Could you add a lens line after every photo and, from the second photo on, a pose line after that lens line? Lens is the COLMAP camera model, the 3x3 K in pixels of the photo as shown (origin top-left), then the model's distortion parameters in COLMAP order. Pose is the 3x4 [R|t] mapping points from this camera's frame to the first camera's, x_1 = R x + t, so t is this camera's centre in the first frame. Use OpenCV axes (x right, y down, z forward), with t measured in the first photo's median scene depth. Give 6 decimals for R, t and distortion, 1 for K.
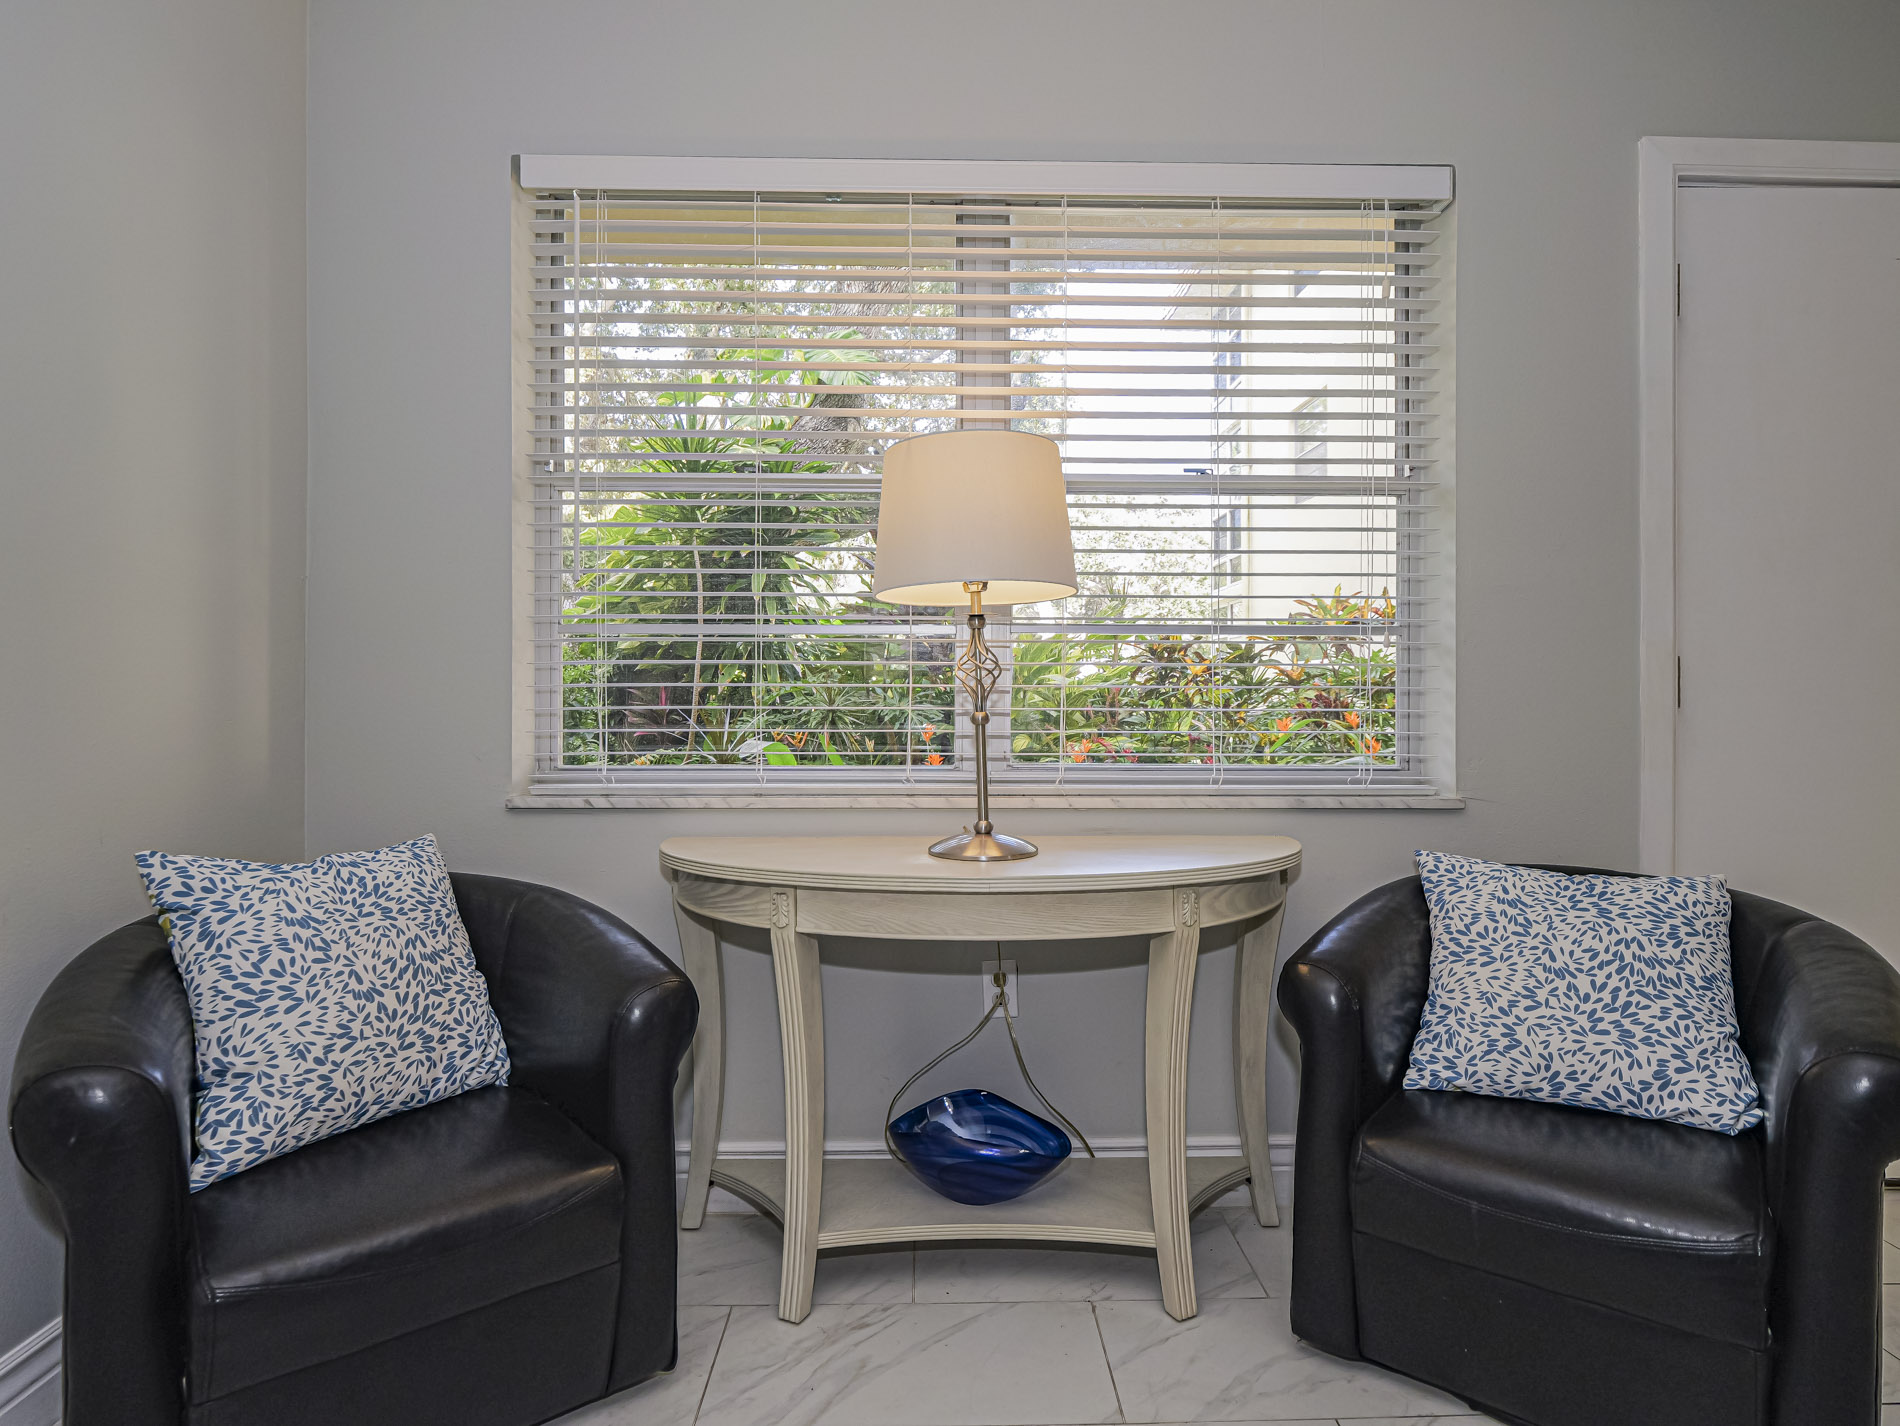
lens RADIAL K [[964.9, 0, 941.0], [0, 964.9, 717.7], [0, 0, 1]] dist [-0.000070, 0.000386]
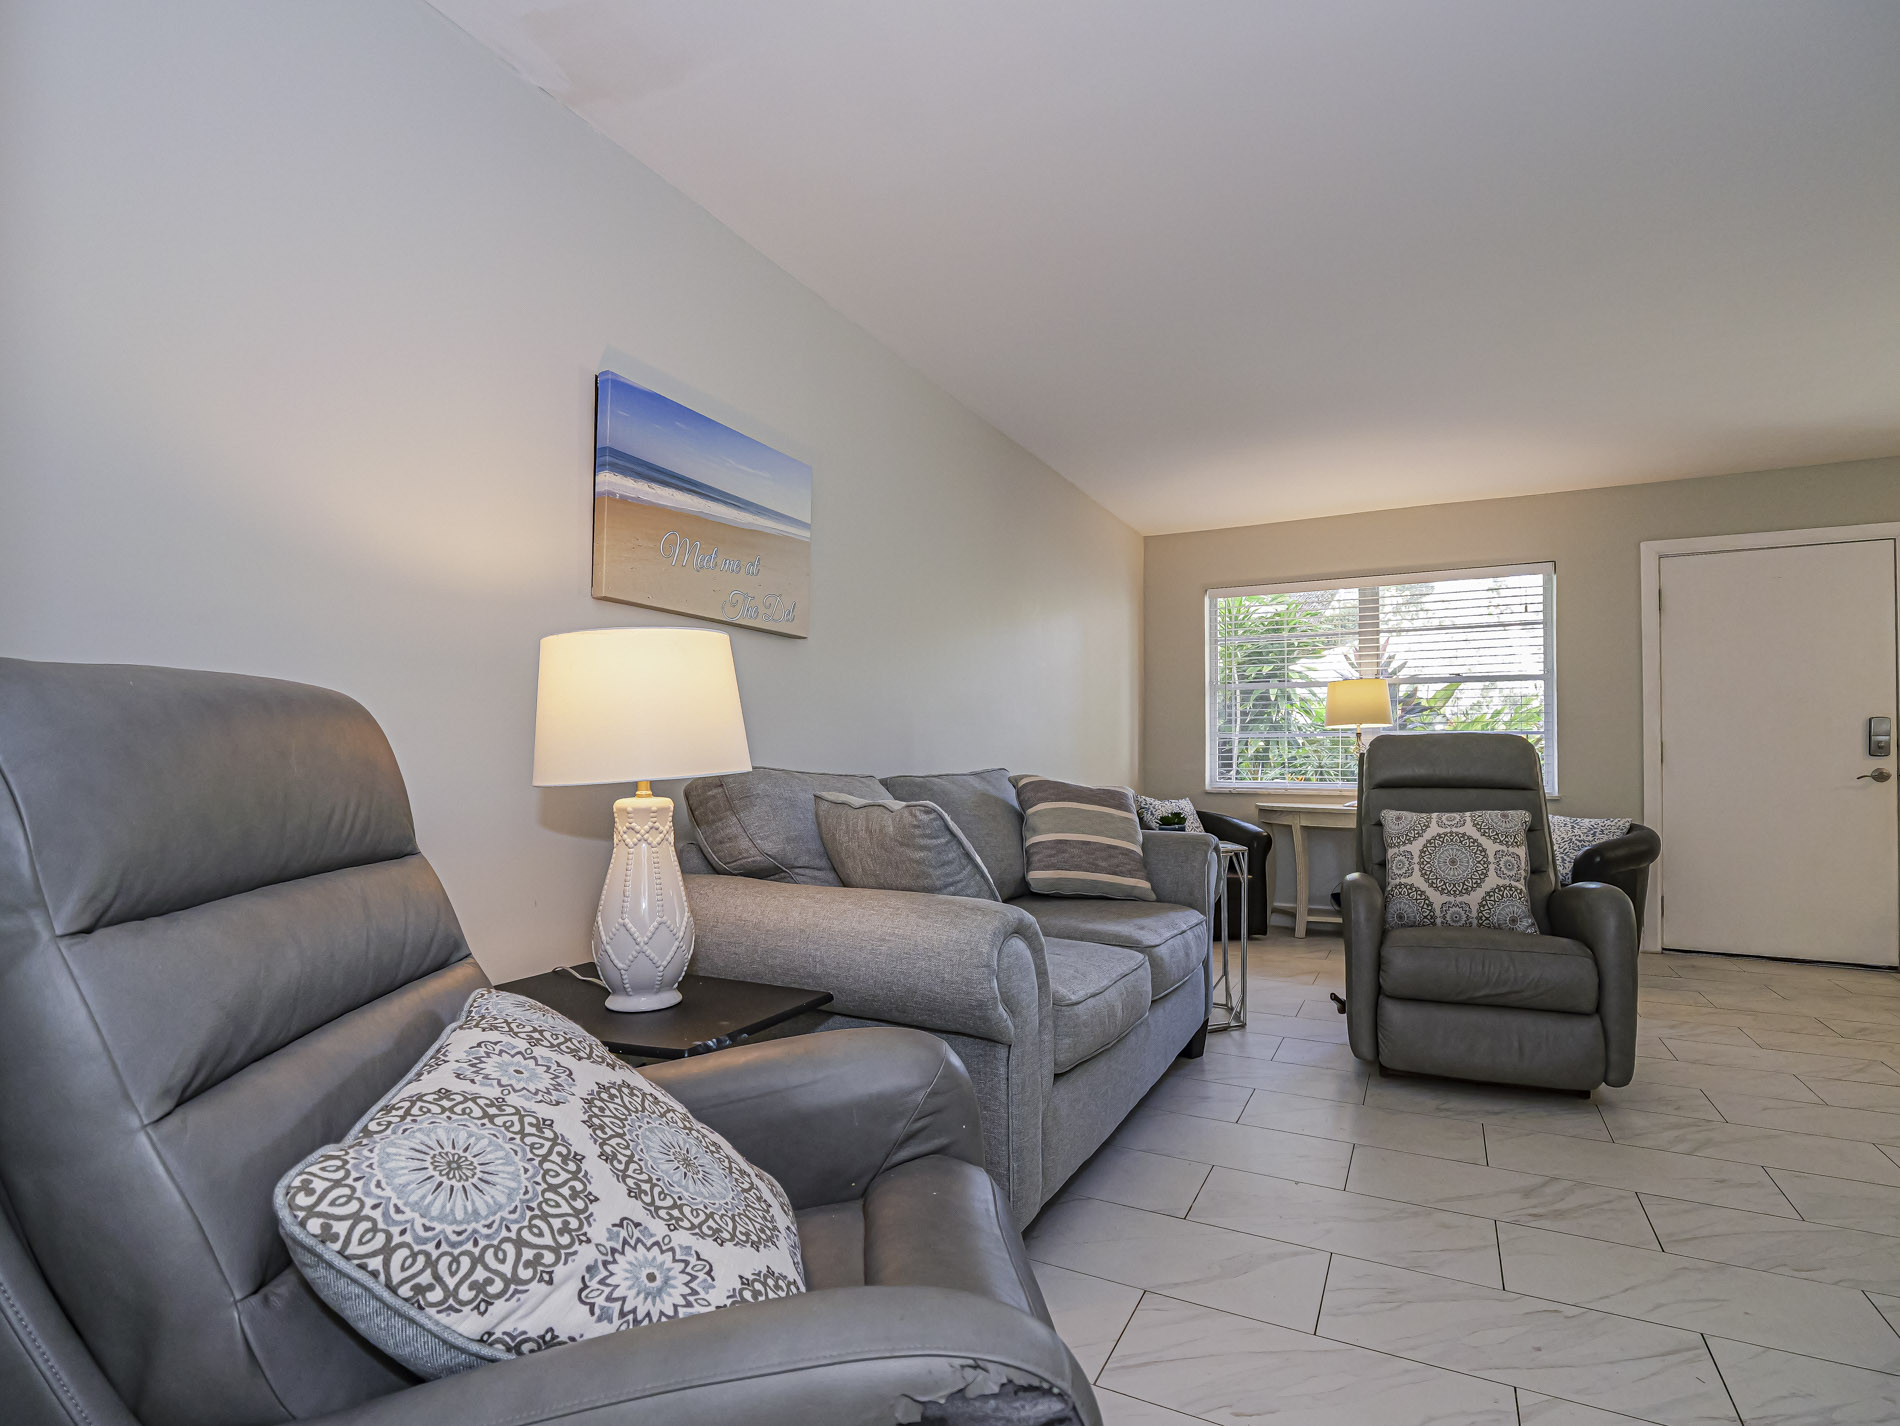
lens RADIAL K [[929.3, 0, 940.9], [0, 929.3, 756.6], [0, 0, 1]] dist [-0.020885, 0.002478]
pose [[0.869946, -0.003981, -0.493130, 0.384671], [-0.008518, 0.999697, -0.023098, 0.061735], [0.493073, 0.024295, 0.869649, -2.632921]]
